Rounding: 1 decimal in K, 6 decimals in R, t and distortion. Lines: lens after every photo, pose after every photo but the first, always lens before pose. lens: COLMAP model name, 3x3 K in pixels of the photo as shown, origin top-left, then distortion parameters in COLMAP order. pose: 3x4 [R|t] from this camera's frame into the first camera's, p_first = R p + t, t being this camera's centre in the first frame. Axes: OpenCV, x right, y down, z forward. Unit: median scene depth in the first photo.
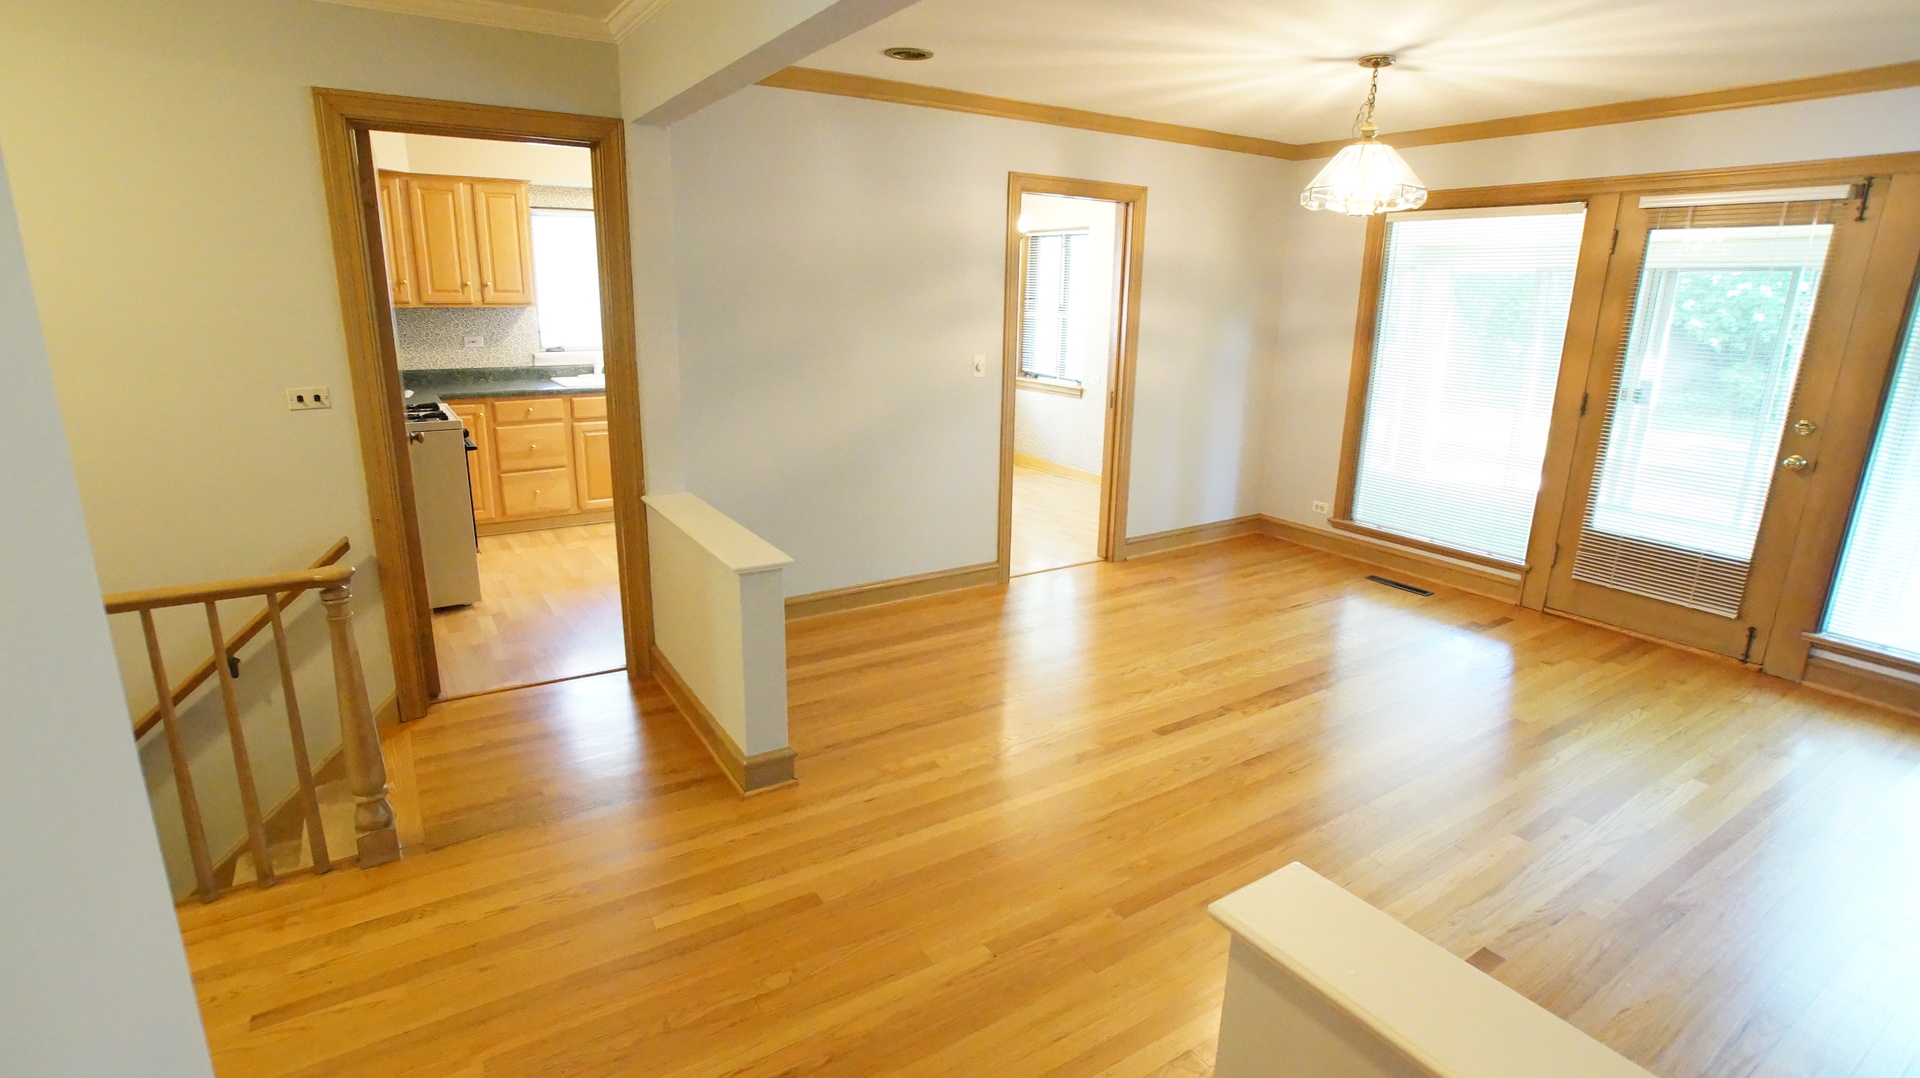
lens RADIAL K [[918.4, 0, 953.1], [0, 918.4, 538.5], [0, 0, 1]] dist [-0.058300, 0.019246]
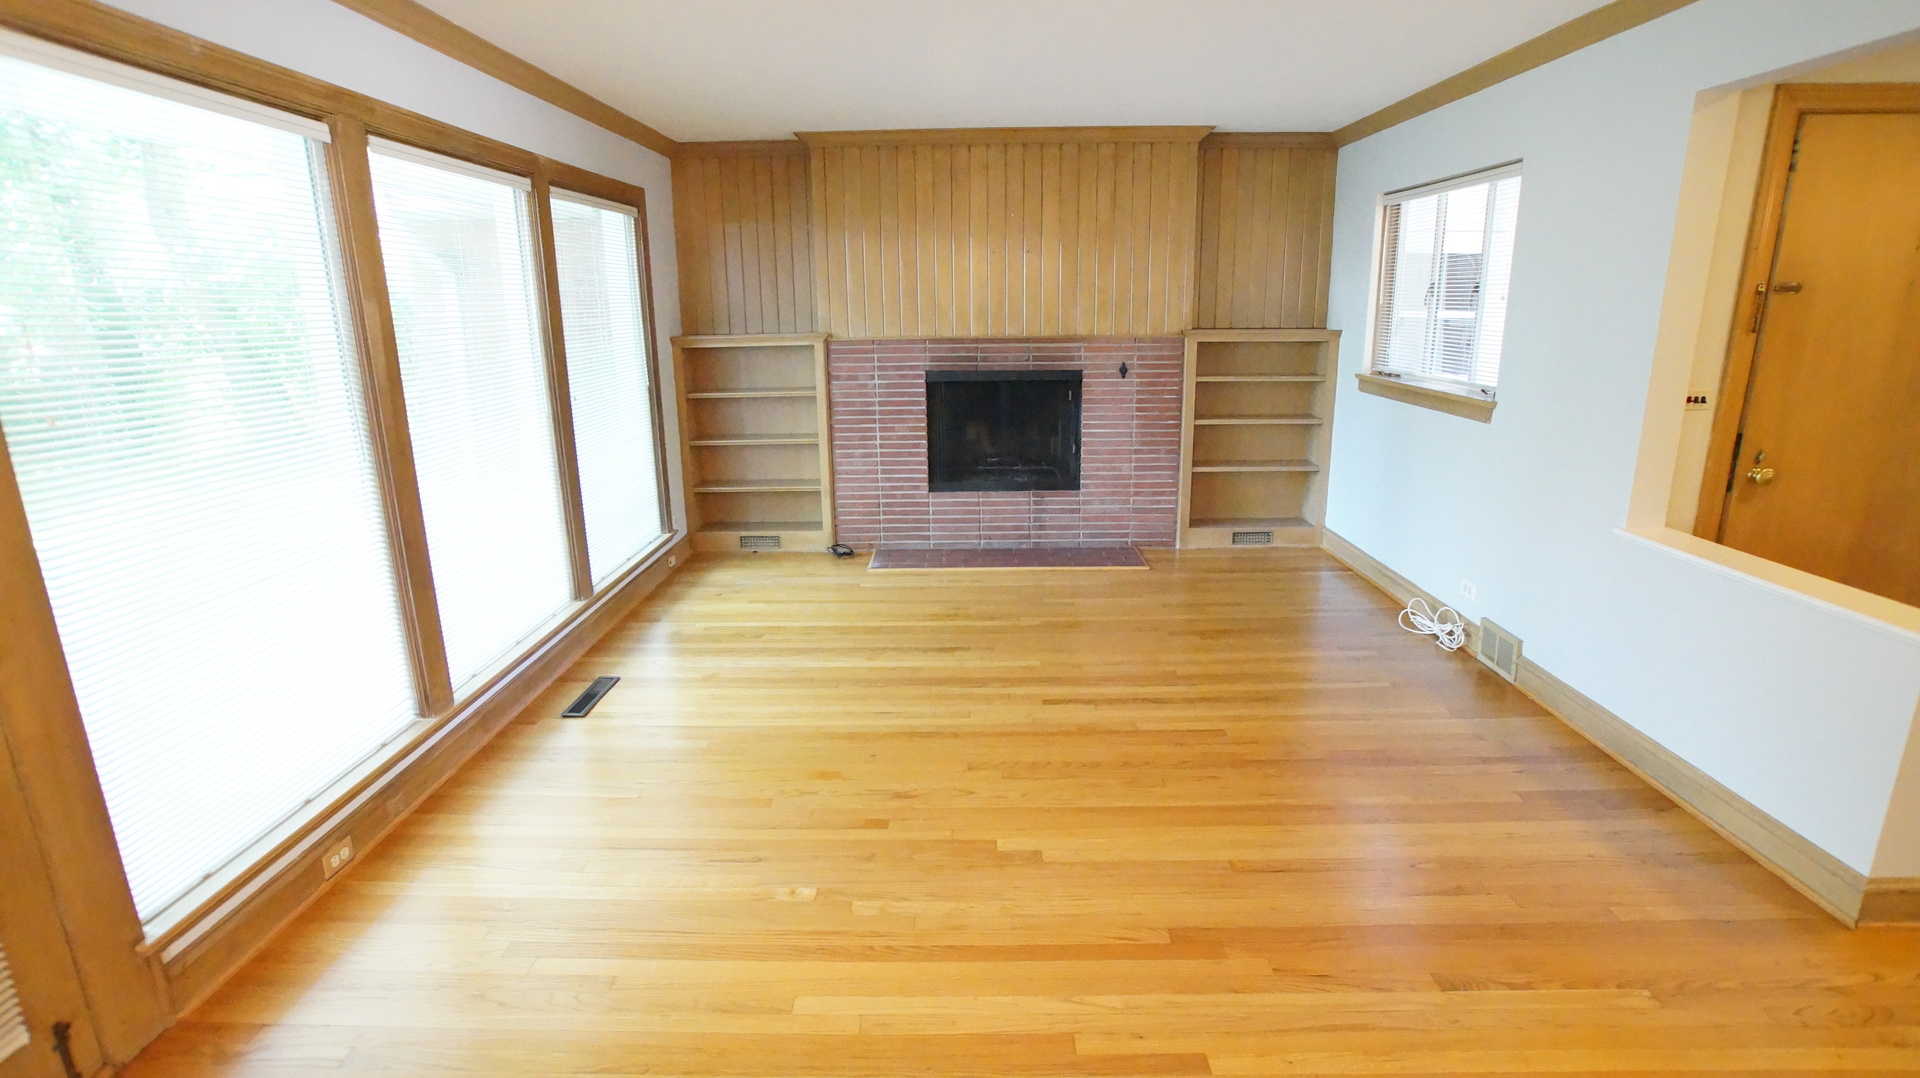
lens RADIAL K [[926.7, 0, 953.5], [0, 926.7, 535.7], [0, 0, 1]] dist [-0.091092, 0.040008]
pose [[-0.833916, -0.140888, 0.533605, 0.379014], [0.143703, 0.878083, 0.456420, -0.277521], [-0.532854, 0.457297, -0.712002, 1.089062]]
